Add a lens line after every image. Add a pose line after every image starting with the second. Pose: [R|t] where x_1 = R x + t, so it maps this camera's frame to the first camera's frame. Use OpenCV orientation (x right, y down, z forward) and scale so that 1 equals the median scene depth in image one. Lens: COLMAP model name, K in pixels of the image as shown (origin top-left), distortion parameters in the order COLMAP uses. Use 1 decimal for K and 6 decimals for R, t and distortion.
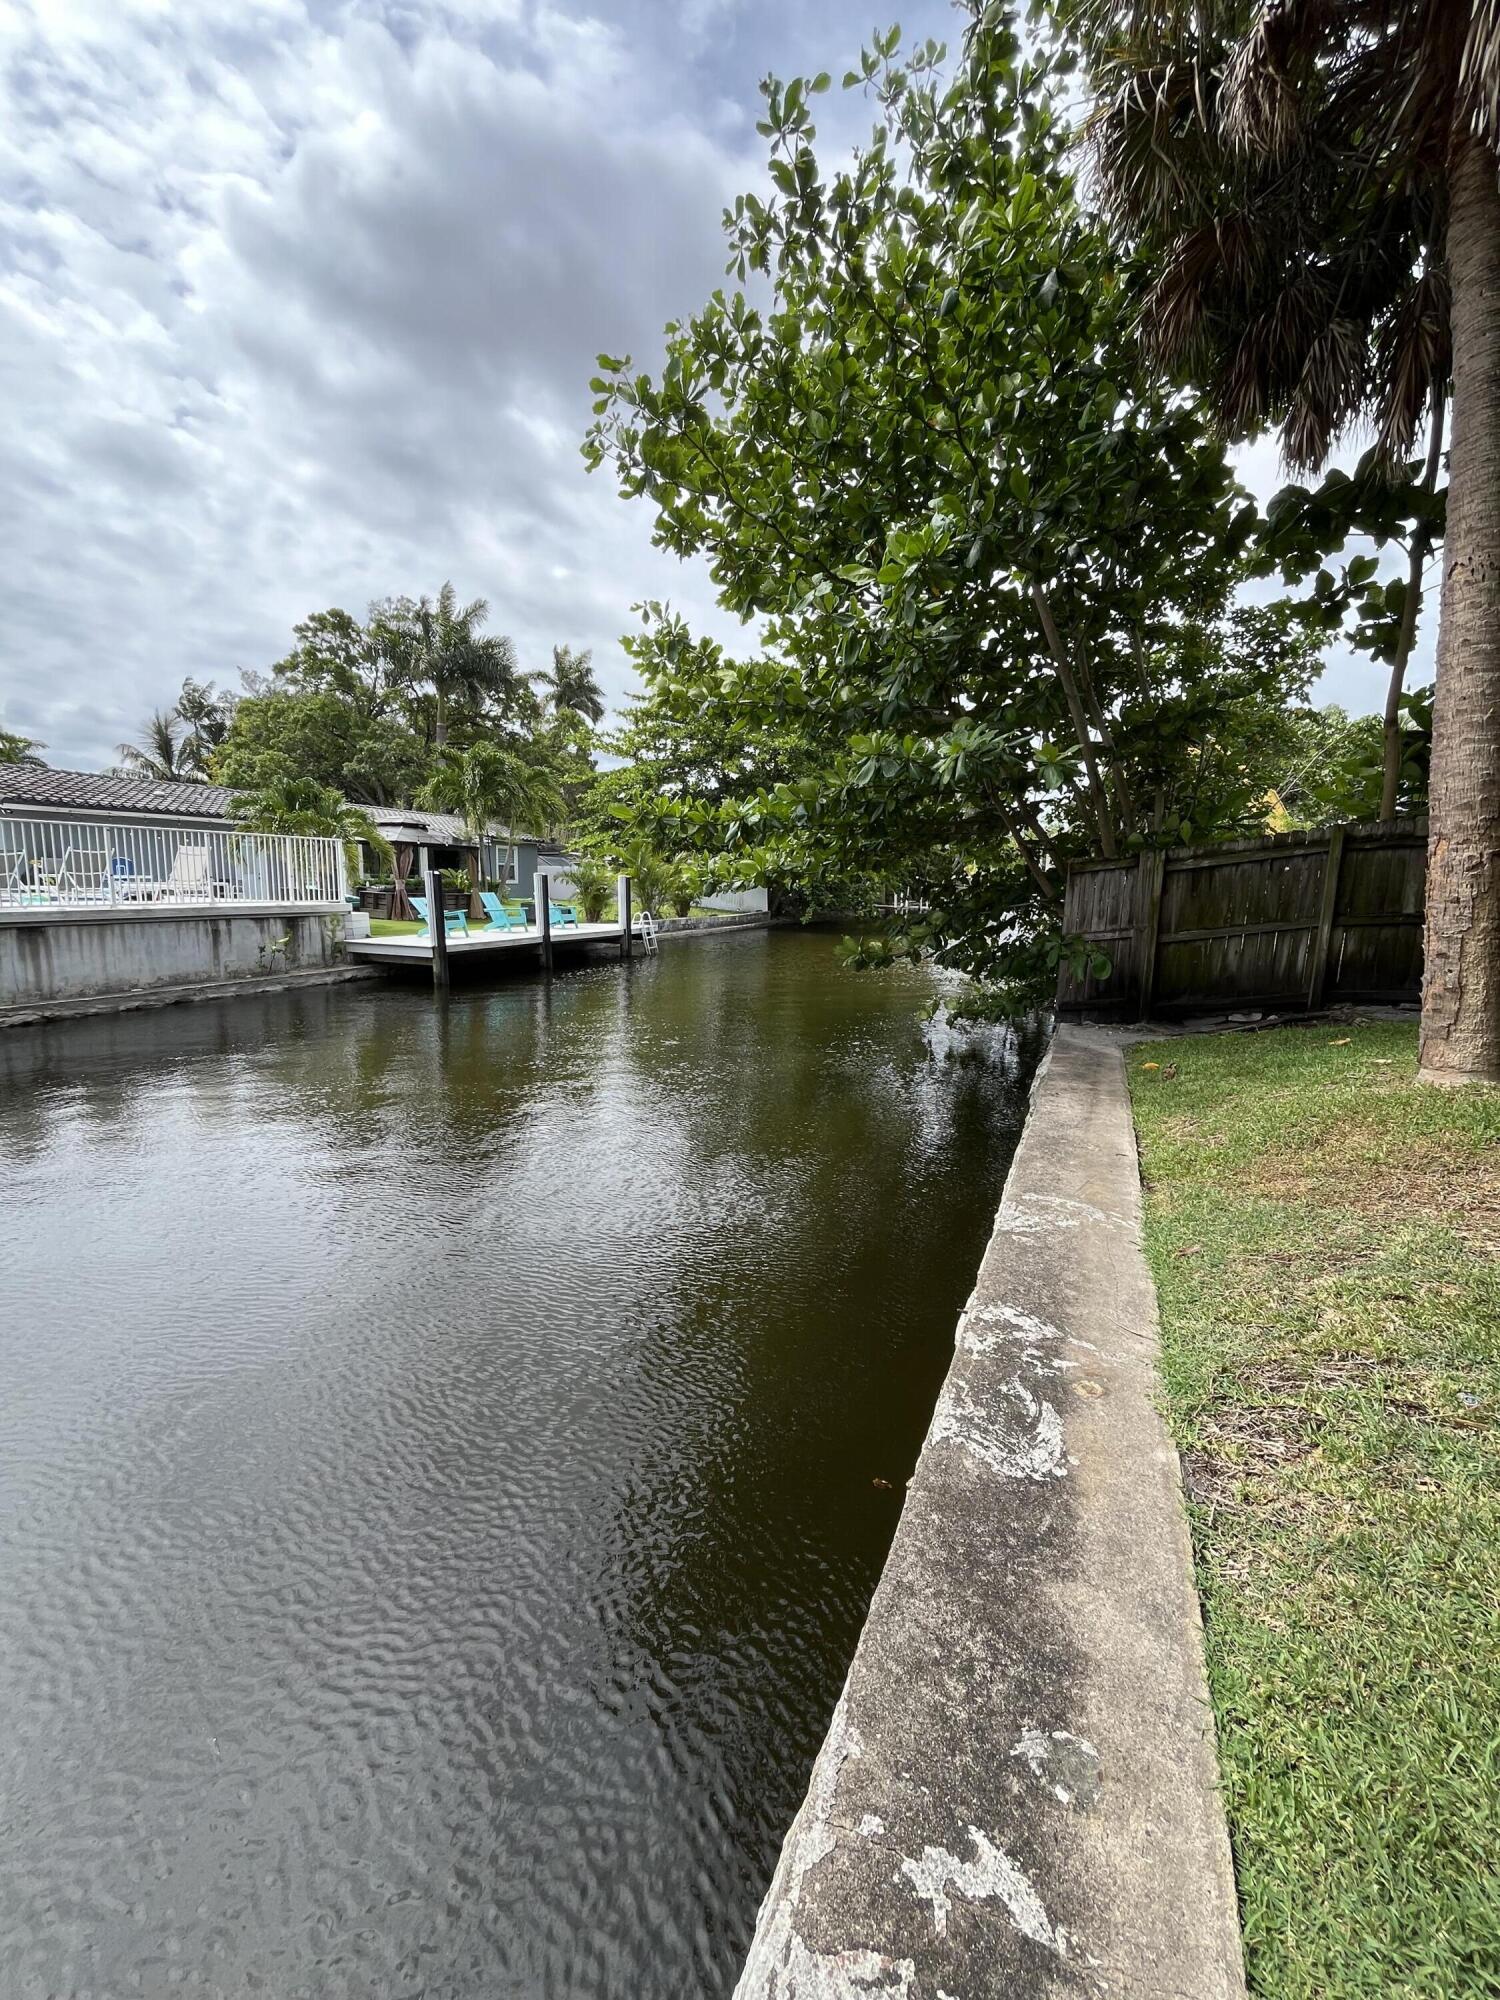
lens RADIAL K [[810.3, 0, 755.9], [0, 810.3, 1000.7], [0, 0, 1]] dist [-0.001077, -0.000124]
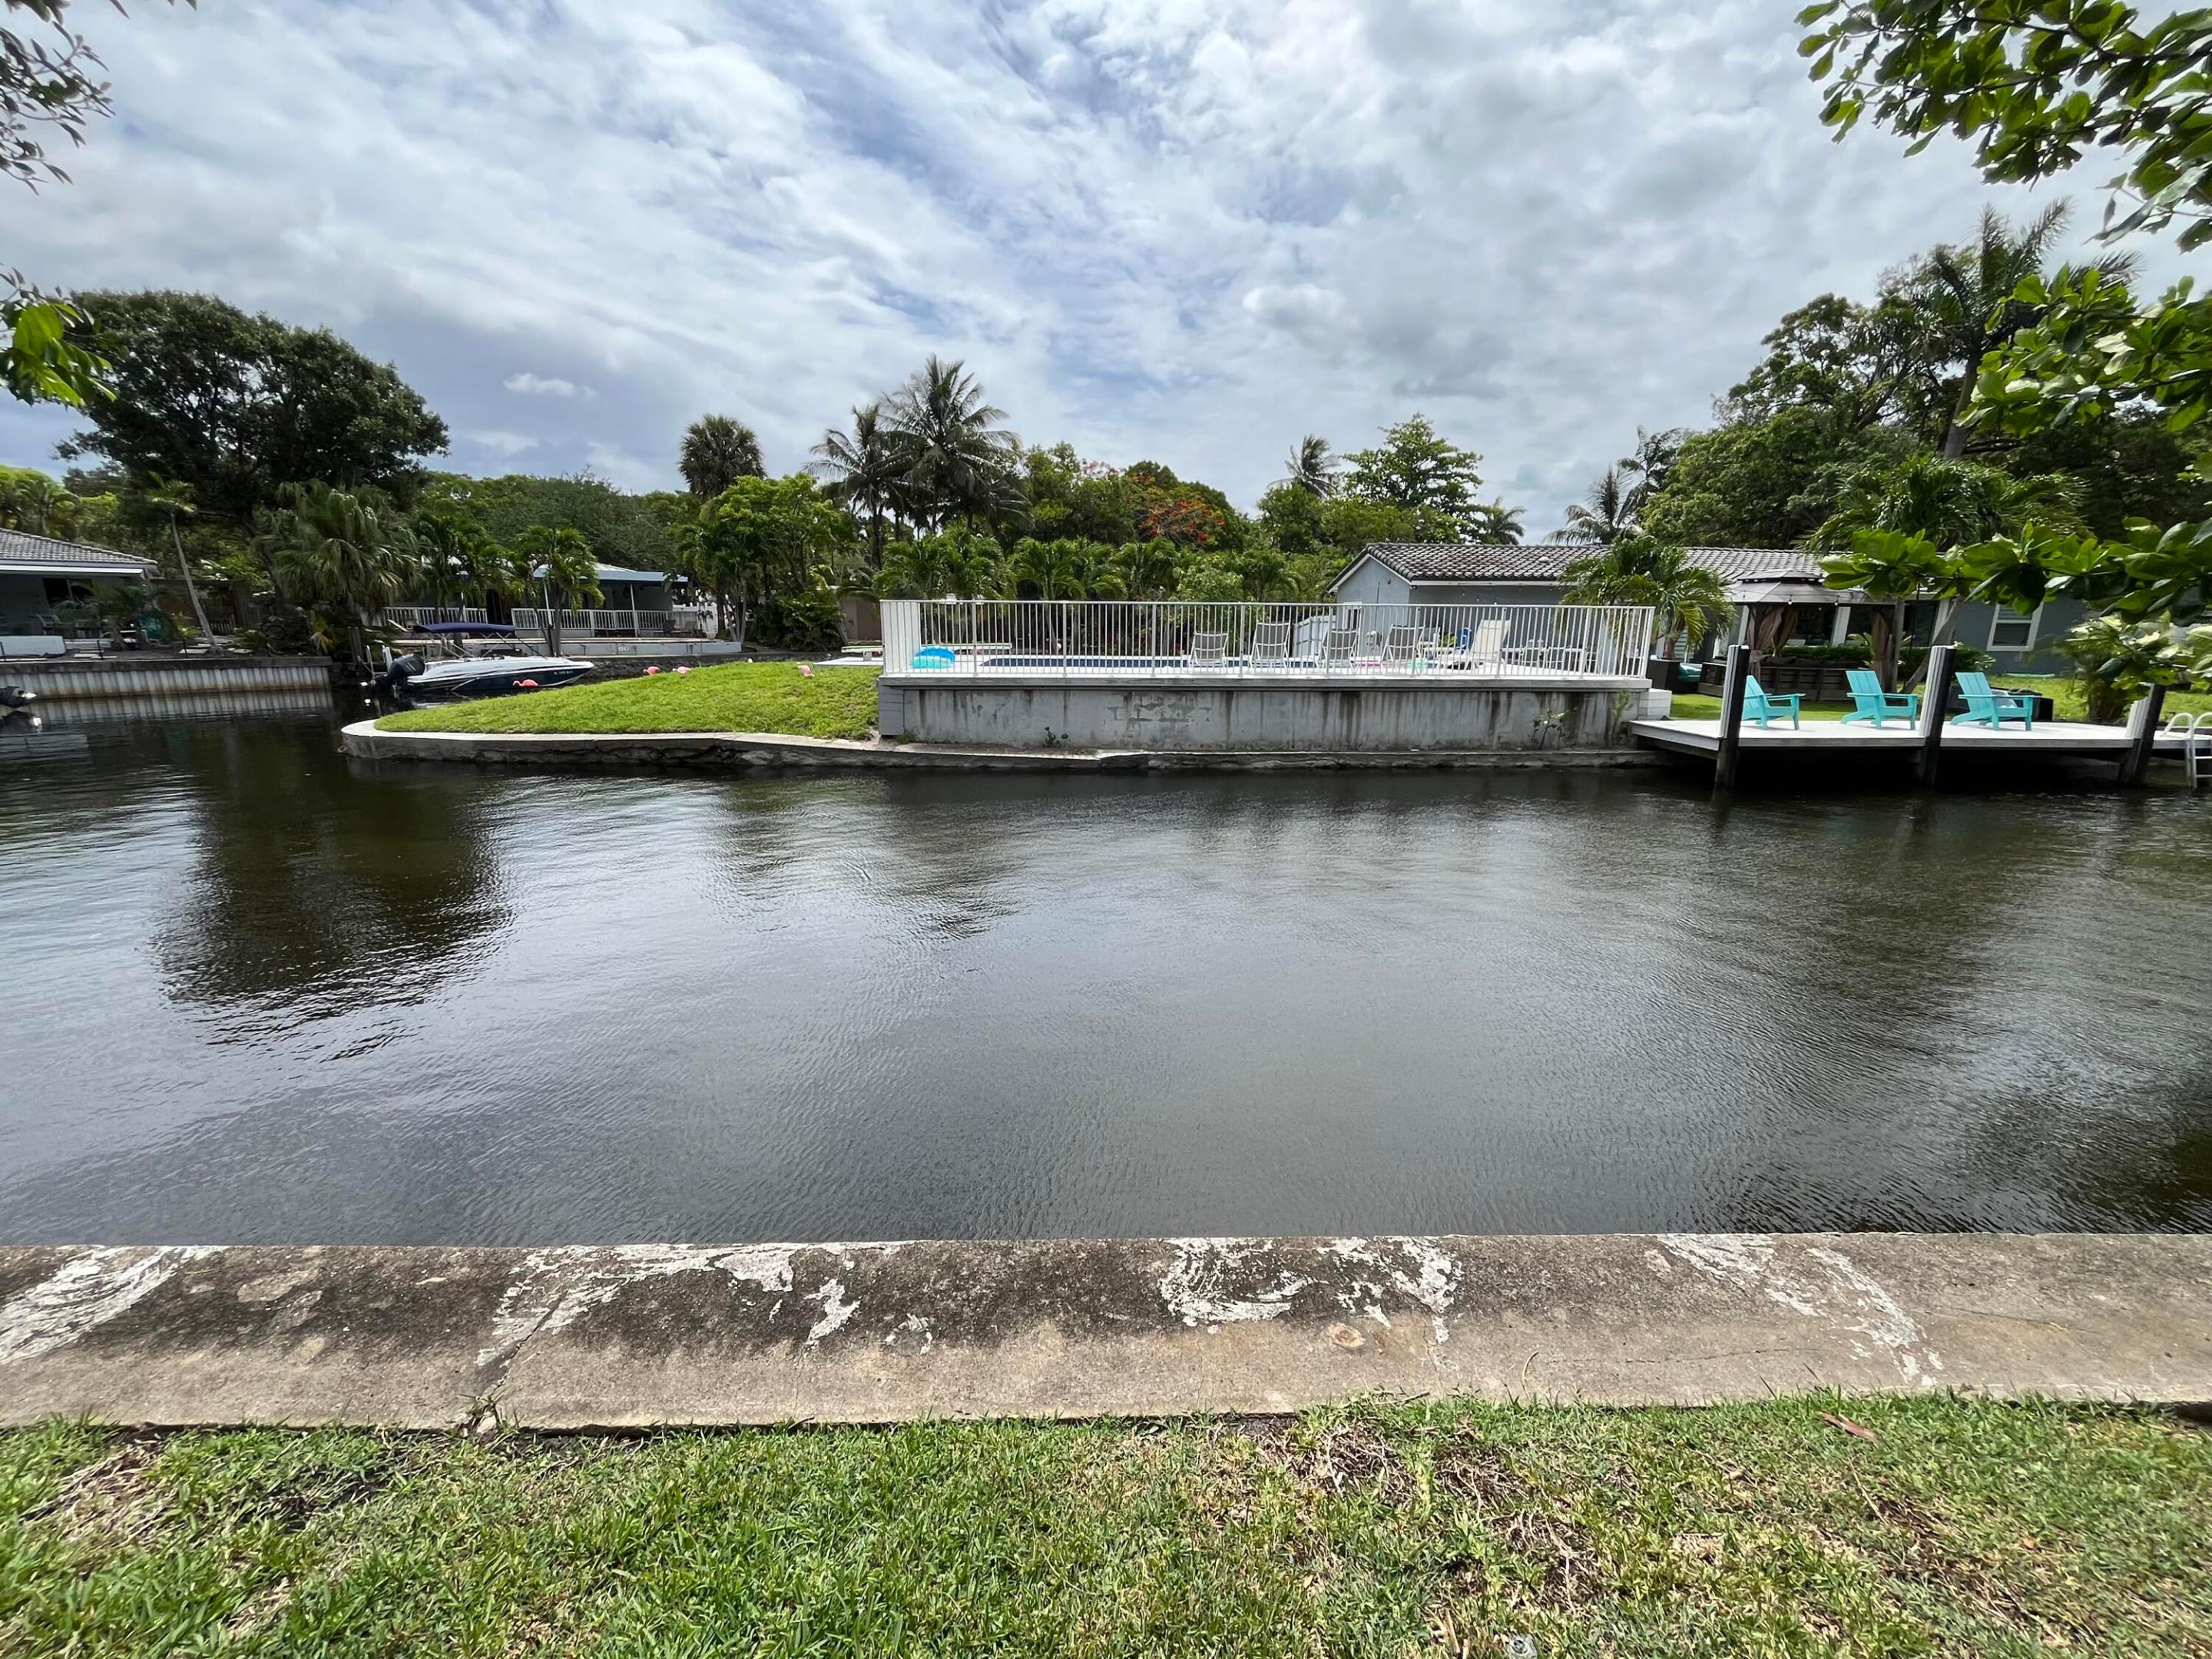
lens RADIAL K [[896.2, 0, 1113.1], [0, 896.2, 833.0], [0, 0, 1]] dist [-0.001077, -0.000124]
pose [[0.427401, 0.193783, -0.883050, 0.211186], [-0.132876, 0.979615, 0.150661, -0.034979], [0.894244, 0.052943, 0.444437, 0.060675]]
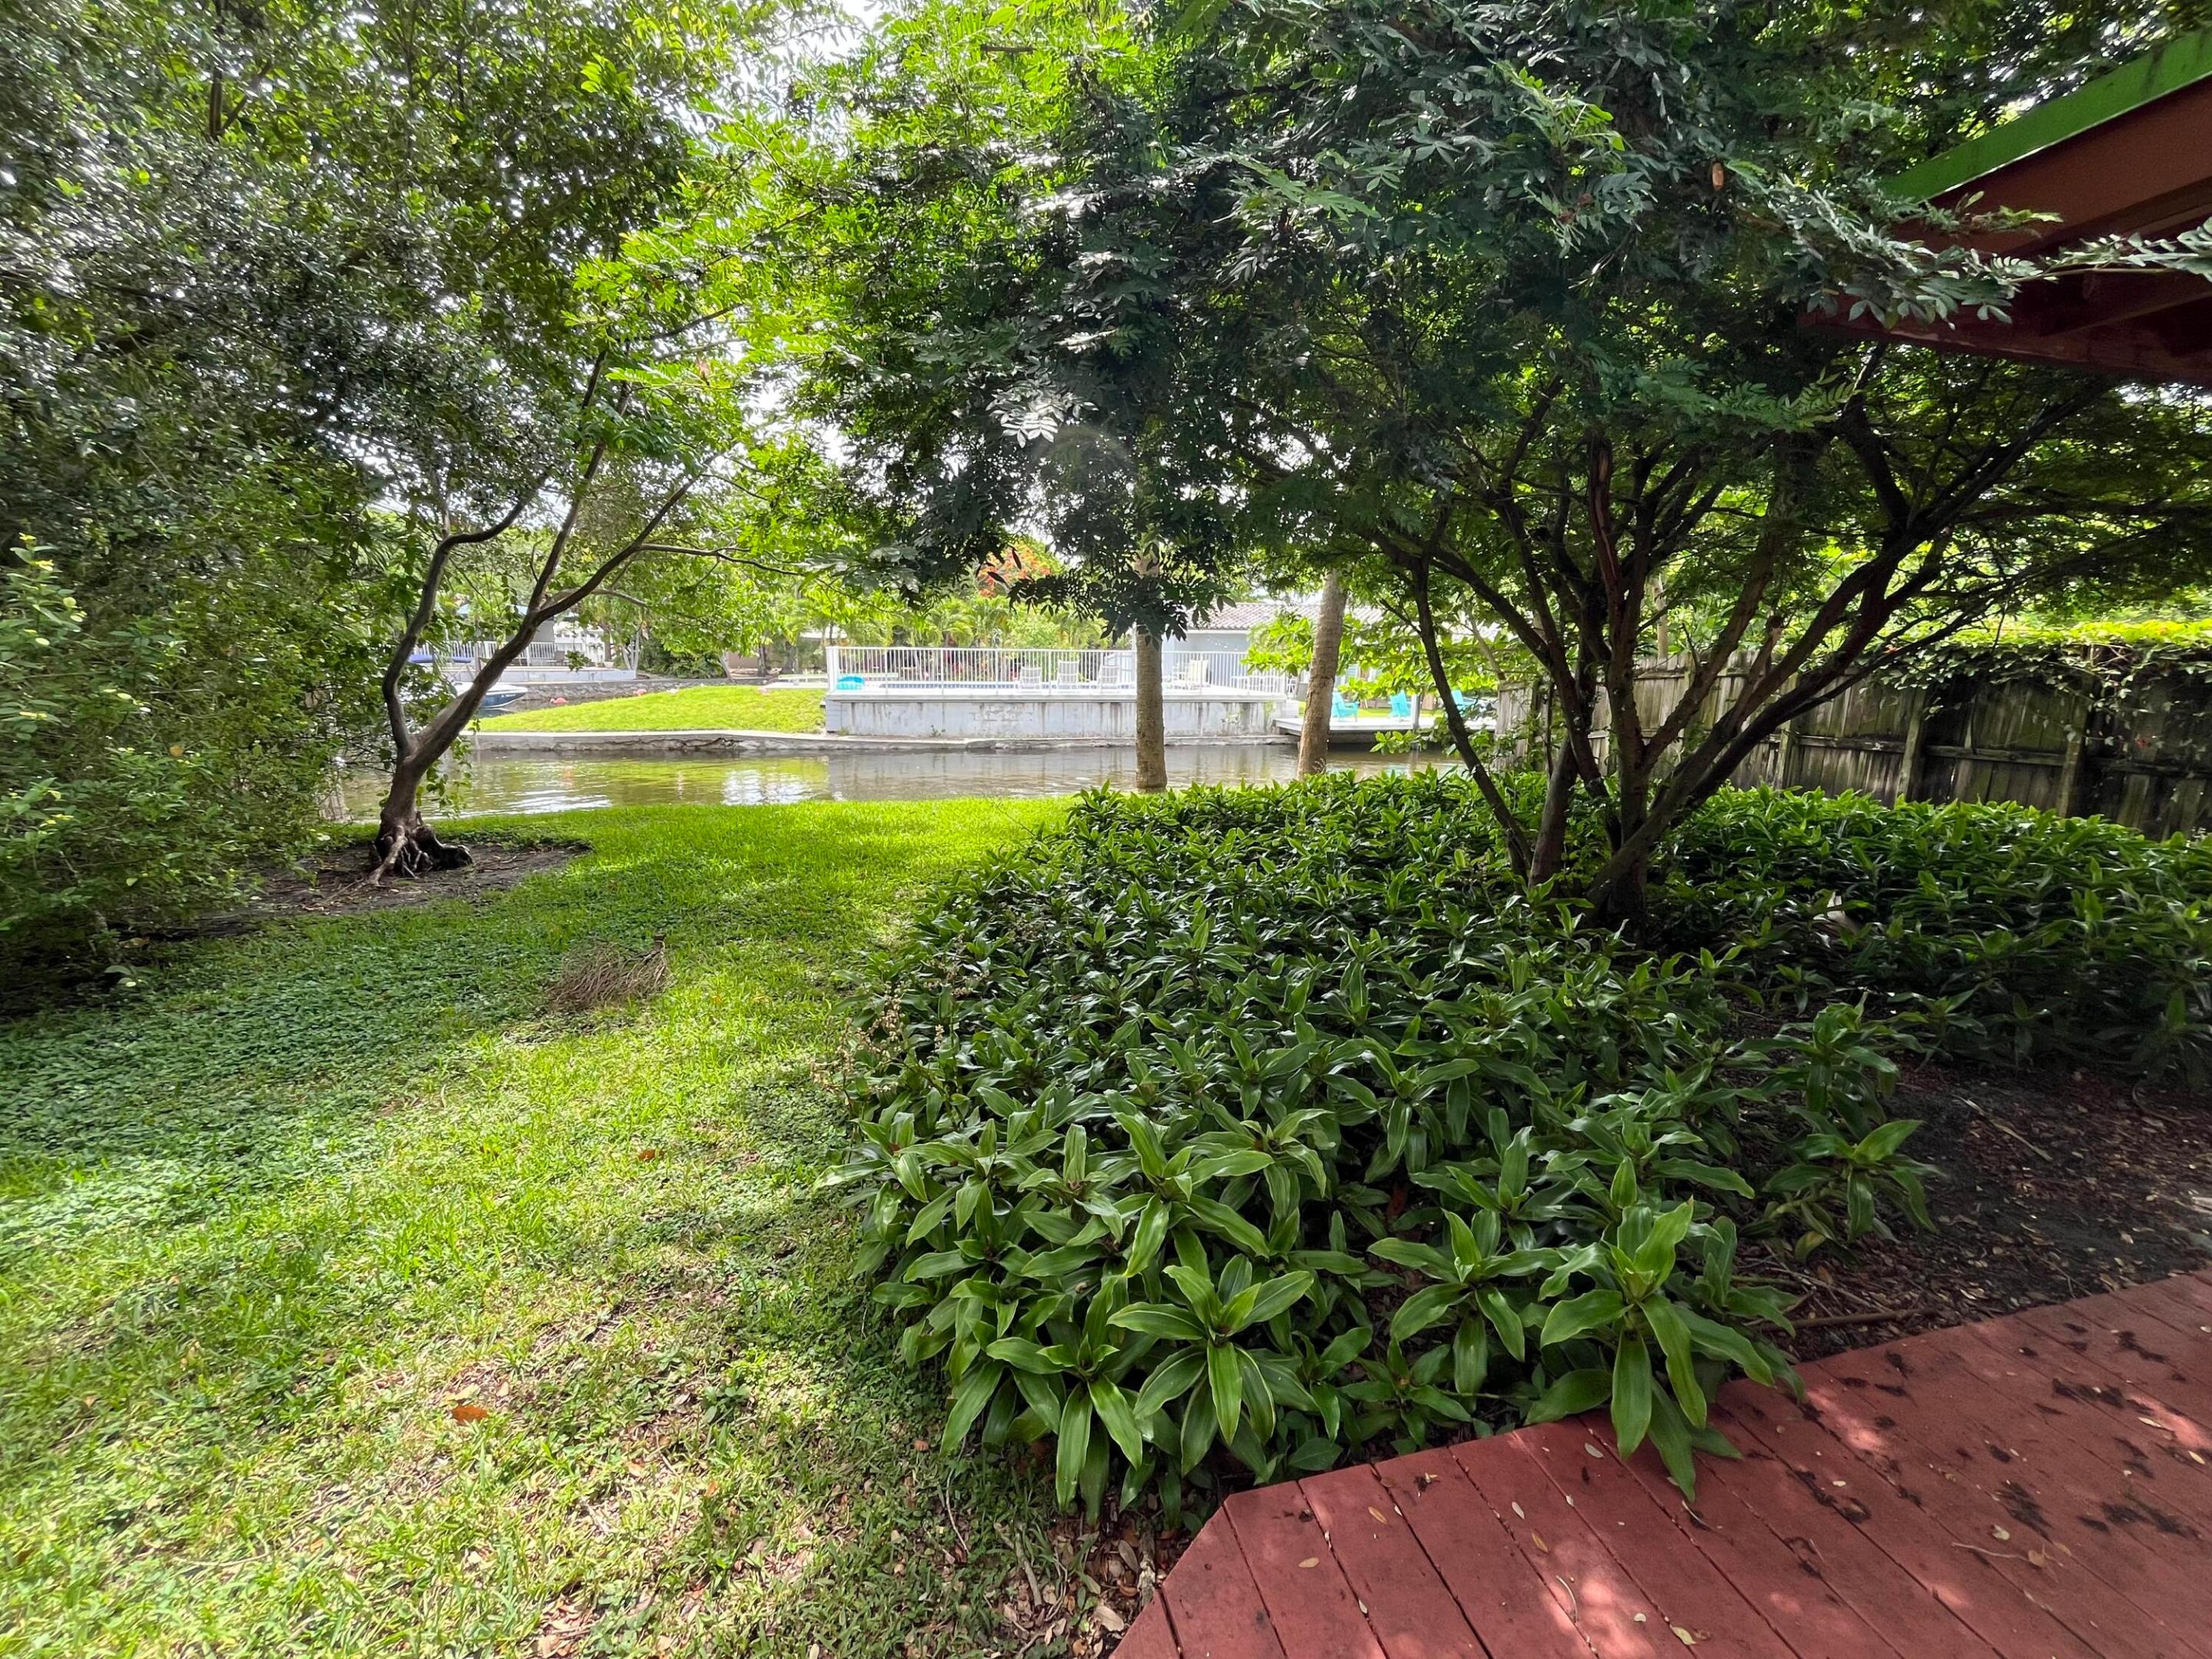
lens RADIAL K [[896.2, 0, 1113.6], [0, 896.2, 828.3], [0, 0, 1]] dist [-0.001077, -0.000124]
pose [[0.582151, 0.148828, -0.799344, 0.996559], [-0.122943, 0.987914, 0.094399, 0.013521], [0.803732, 0.043319, 0.593412, -0.370801]]
